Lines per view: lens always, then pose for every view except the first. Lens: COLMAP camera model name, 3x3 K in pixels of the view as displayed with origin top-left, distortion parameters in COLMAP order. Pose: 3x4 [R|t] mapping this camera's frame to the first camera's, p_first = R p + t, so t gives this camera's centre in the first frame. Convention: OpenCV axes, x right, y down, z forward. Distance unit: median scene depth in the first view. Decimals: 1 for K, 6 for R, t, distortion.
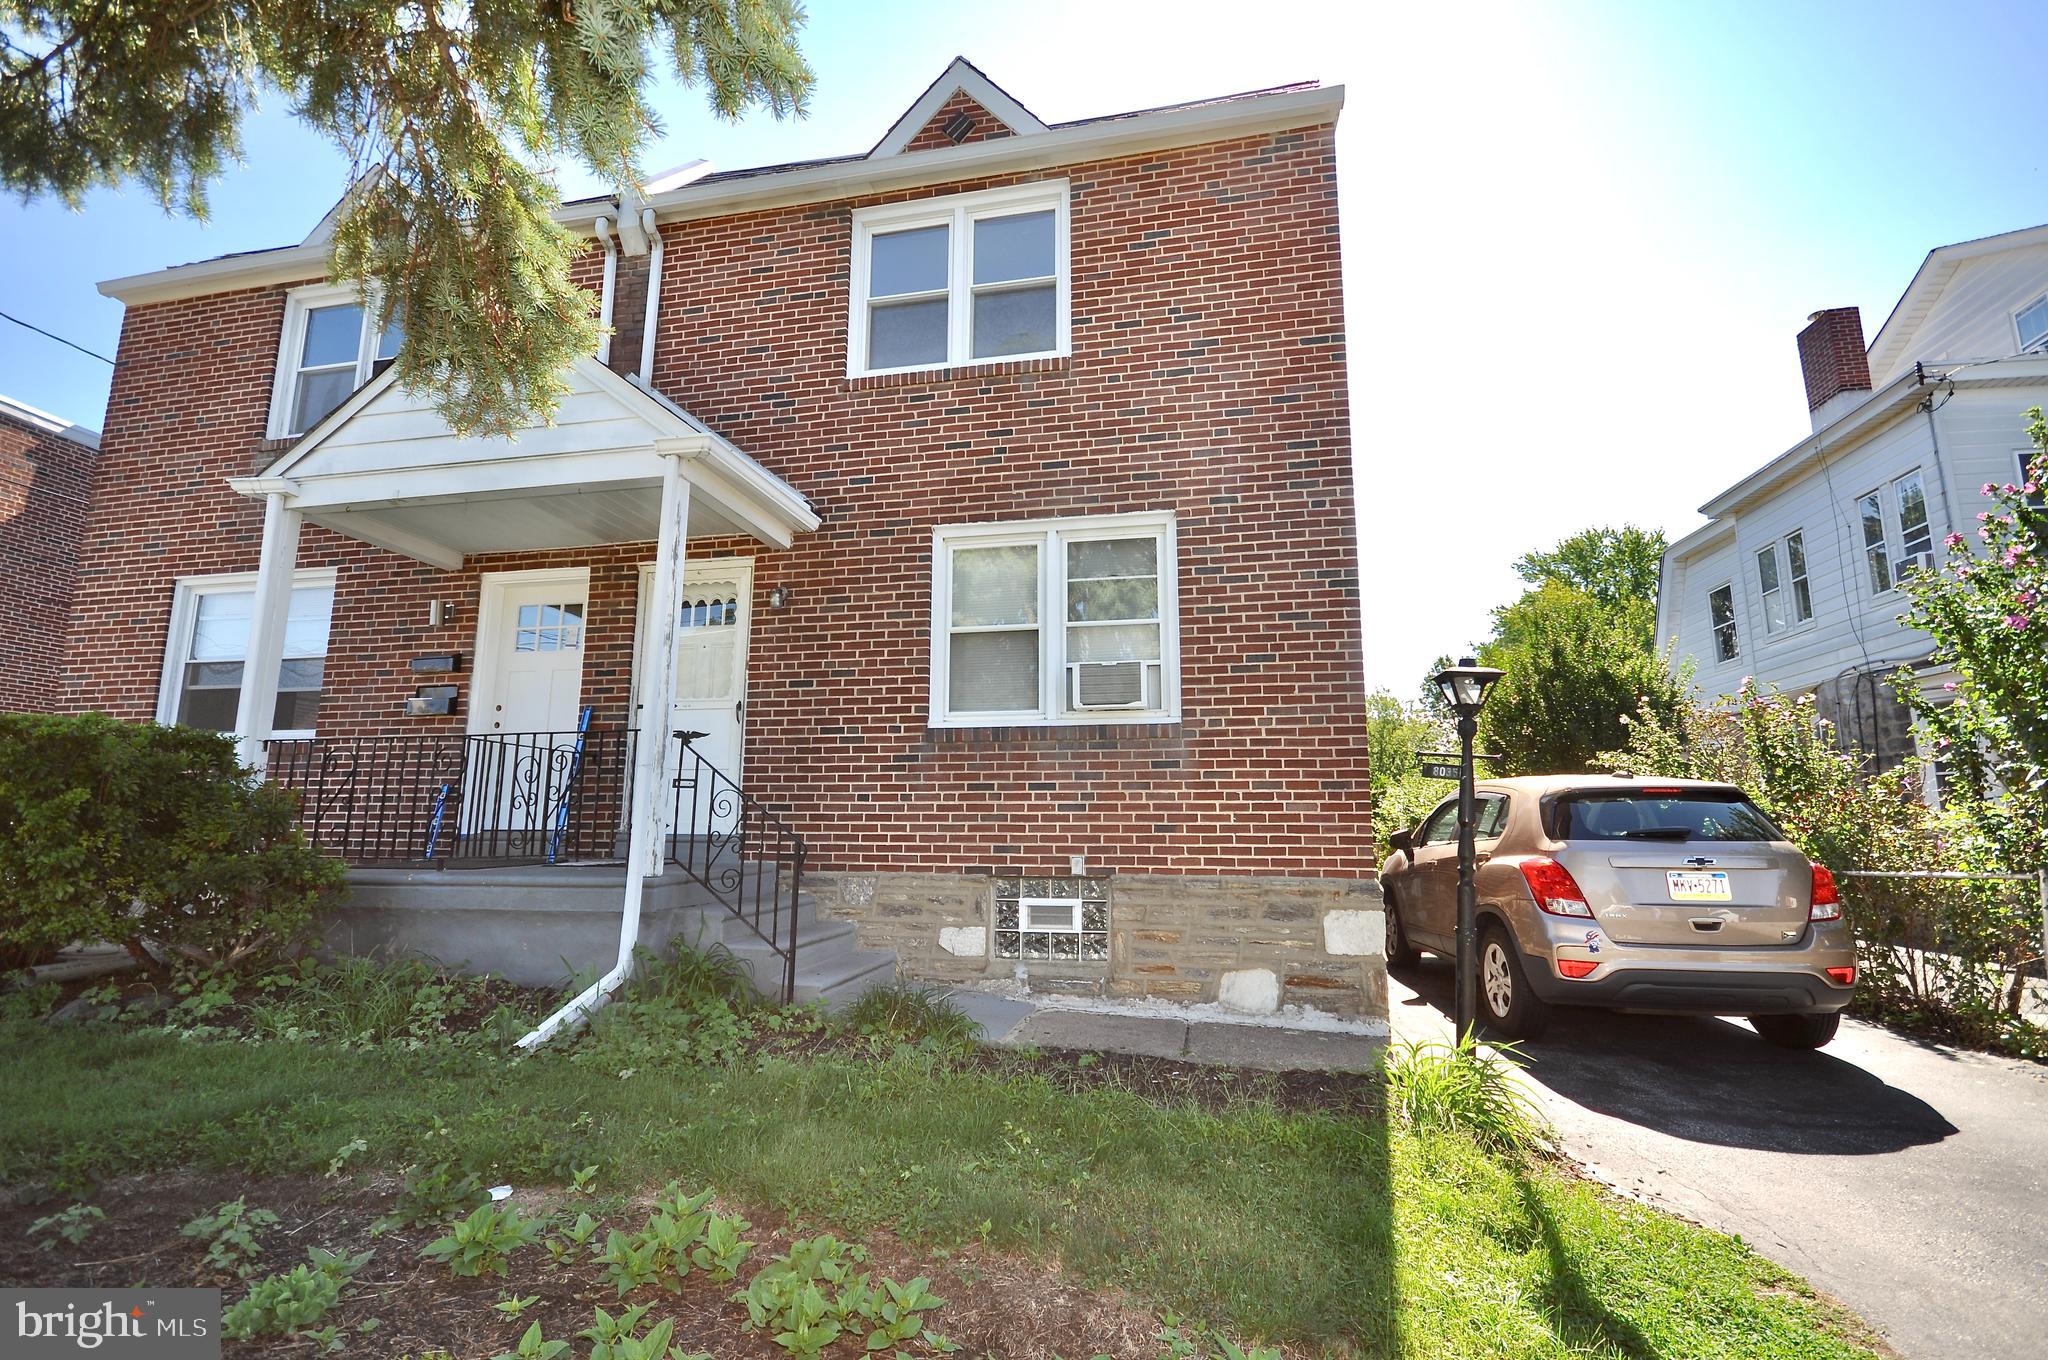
lens RADIAL K [[891.8, 0, 1021.8], [0, 891.8, 689.6], [0, 0, 1]] dist [-0.004050, -0.000318]
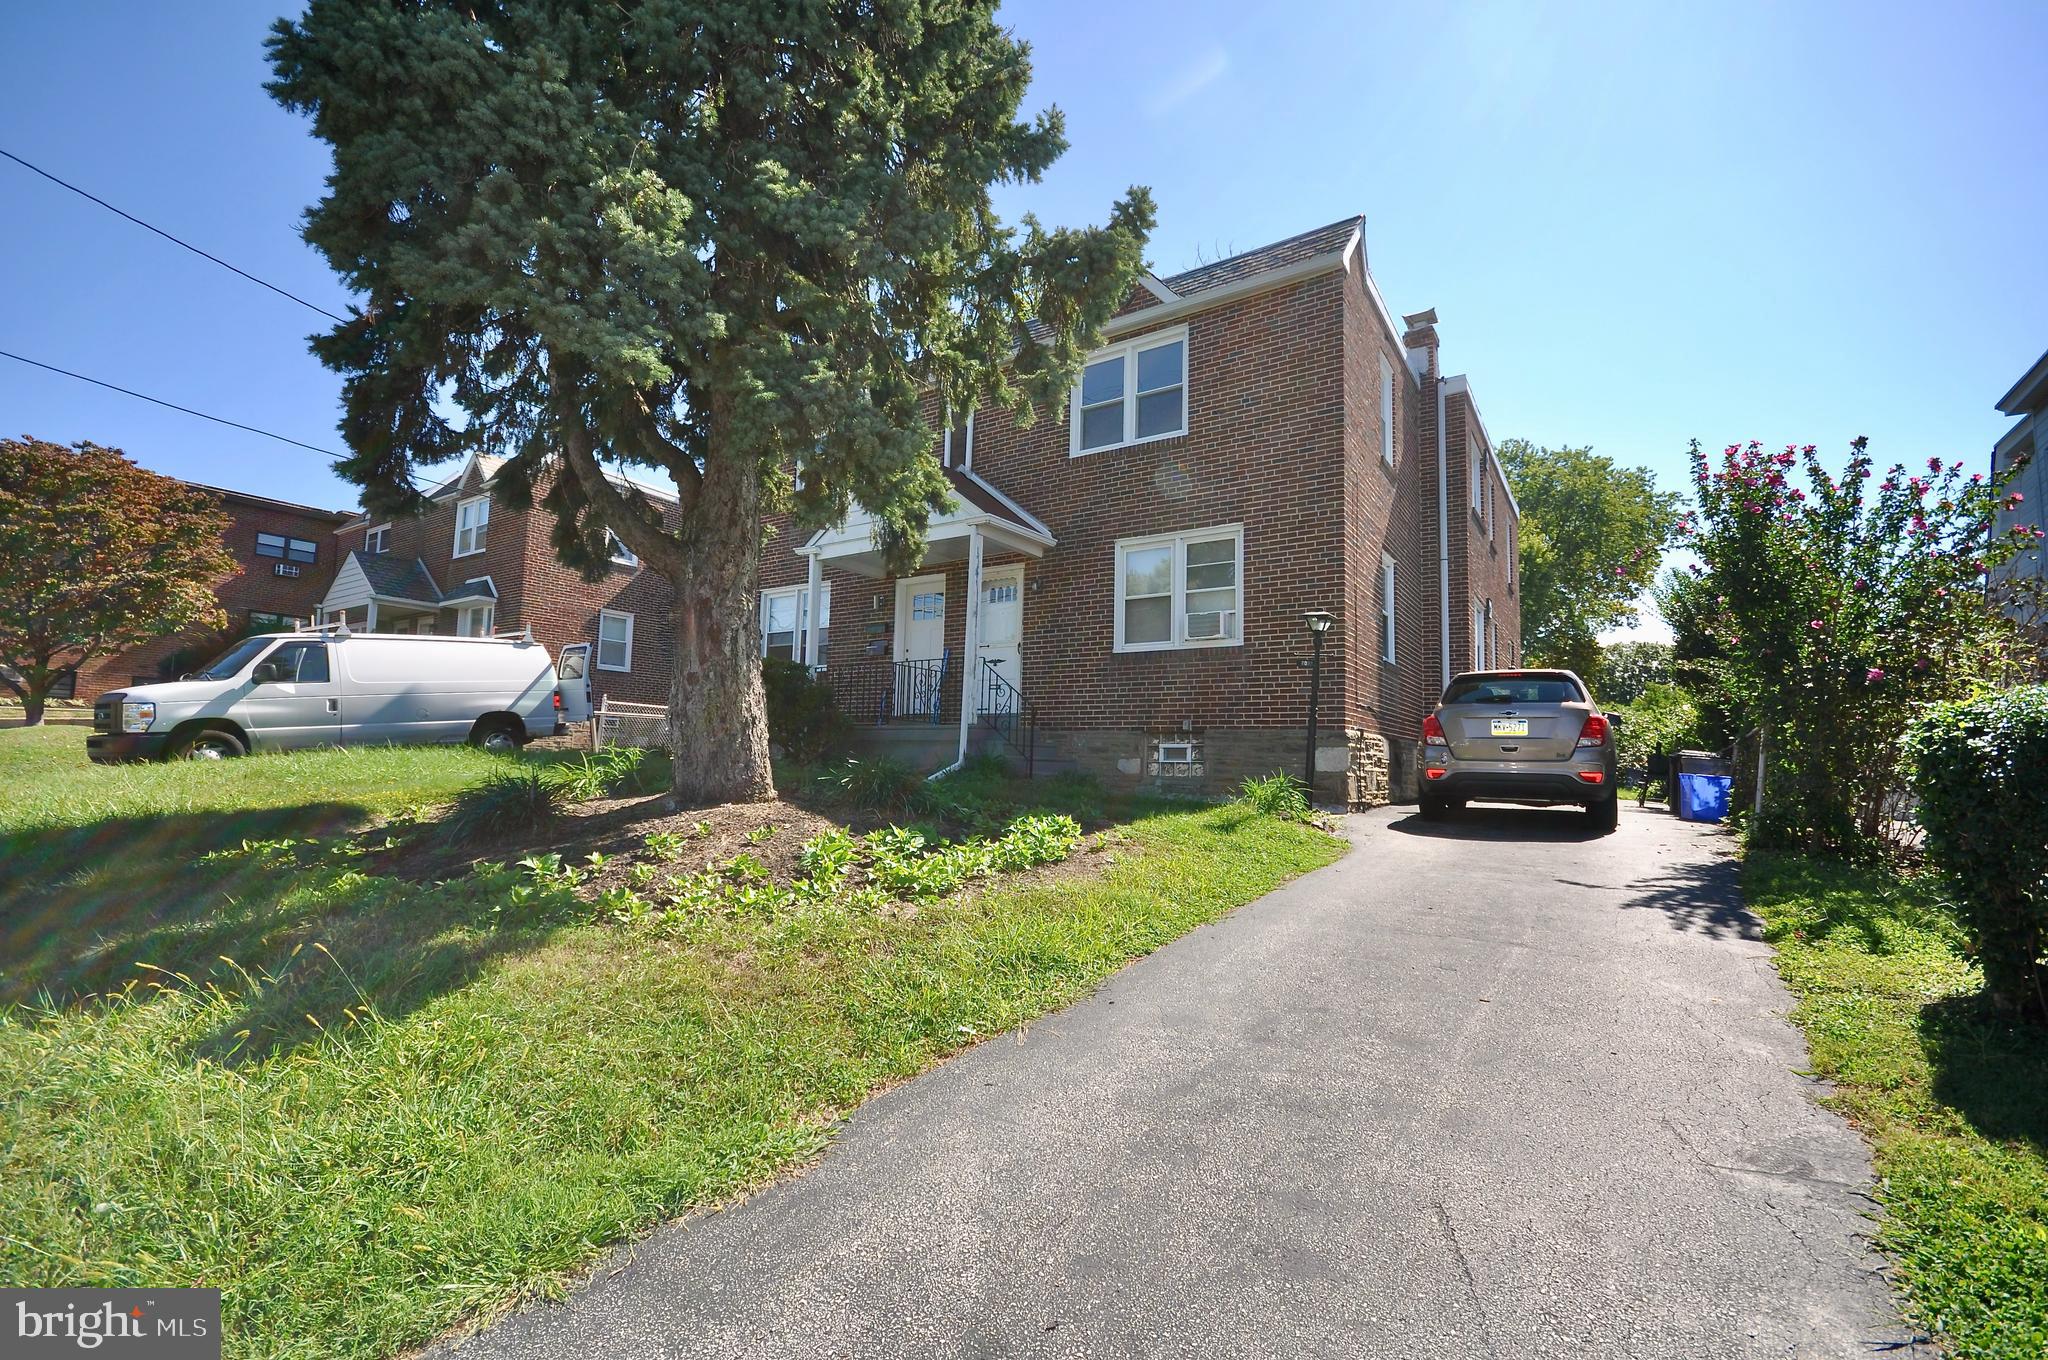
lens RADIAL K [[881.6, 0, 1030.2], [0, 881.6, 688.0], [0, 0, 1]] dist [0.005063, 0.000366]
pose [[0.924101, -0.015220, -0.381846, 0.428735], [0.039234, 0.997705, 0.055182, 0.007993], [0.380130, -0.065975, 0.922577, -0.736734]]
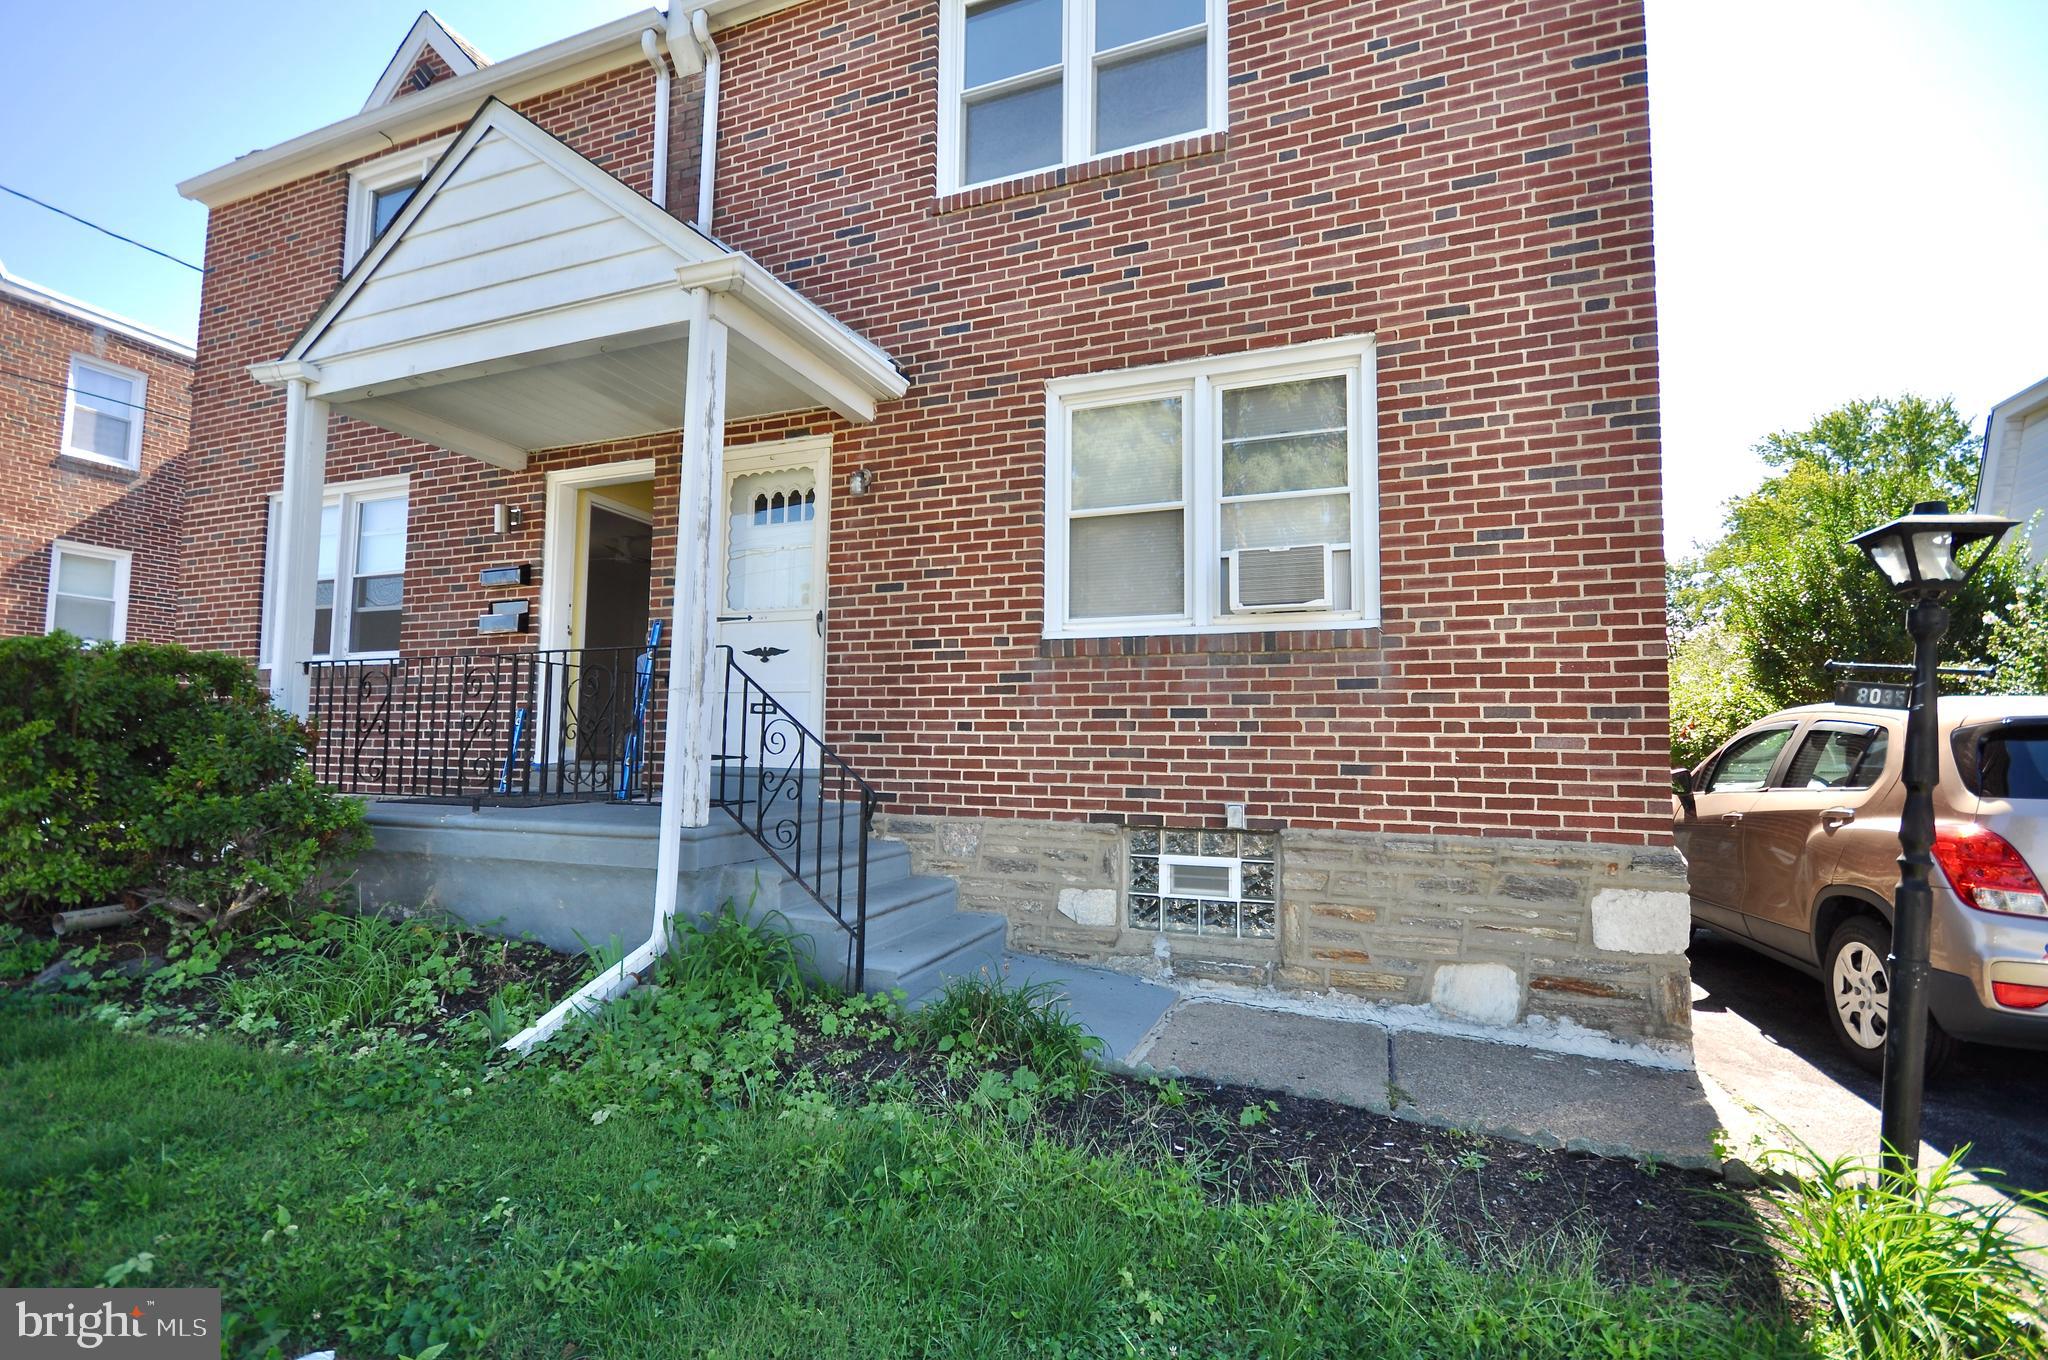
lens RADIAL K [[885.5, 0, 1026.8], [0, 885.5, 690.2], [0, 0, 1]] dist [0.002269, -0.000055]
pose [[0.987015, -0.003565, -0.160587, 0.007774], [0.018397, 0.995684, 0.090972, 0.016035], [0.159569, -0.092745, 0.982820, 0.218616]]
